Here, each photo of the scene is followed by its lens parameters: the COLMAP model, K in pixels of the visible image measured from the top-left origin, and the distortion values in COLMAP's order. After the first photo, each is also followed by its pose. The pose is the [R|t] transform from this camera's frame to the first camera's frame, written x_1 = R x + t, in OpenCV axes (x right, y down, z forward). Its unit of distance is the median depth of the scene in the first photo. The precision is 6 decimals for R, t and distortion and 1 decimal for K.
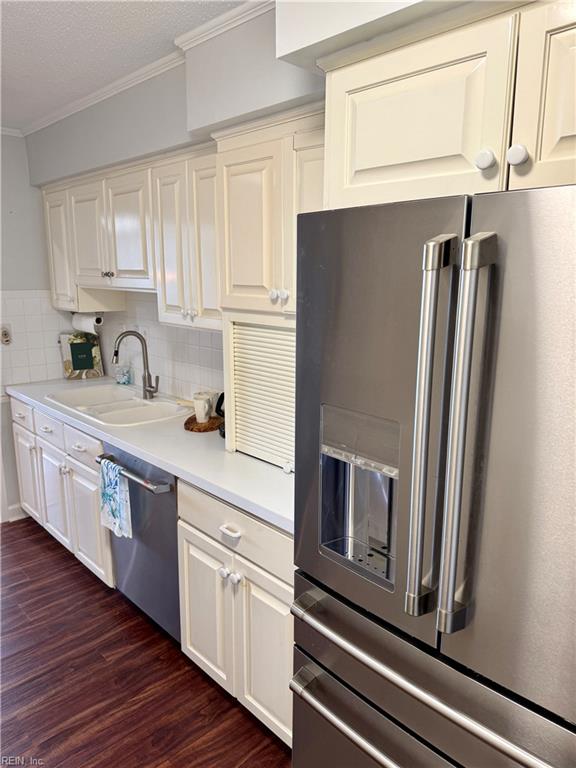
lens RADIAL K [[537.3, 0, 288.0], [0, 537.3, 384.0], [0, 0, 1]] dist [-0.001406, -0.001780]
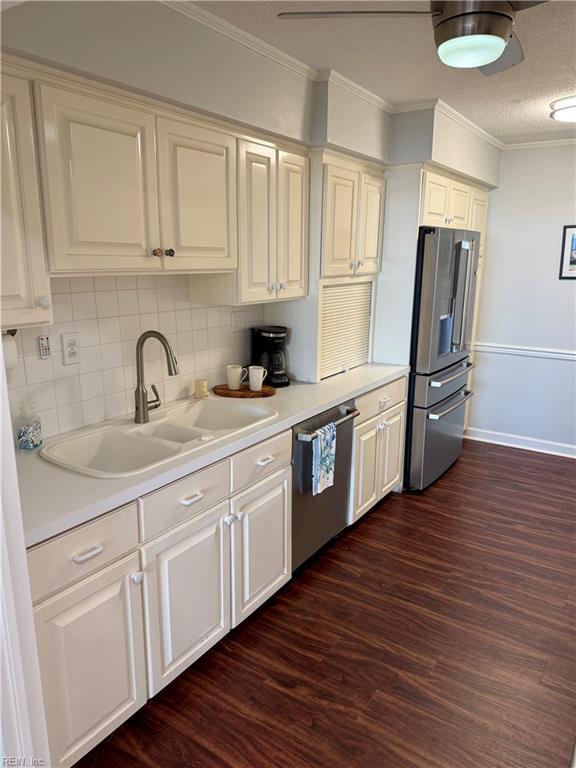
lens RADIAL K [[535.9, 0, 288.0], [0, 535.9, 384.0], [0, 0, 1]] dist [0.123554, -0.164658]
pose [[-0.197858, -0.236277, 0.951328, -1.298453], [0.198595, 0.940725, 0.274948, -0.242930], [-0.959902, 0.243330, -0.139207, 1.165178]]
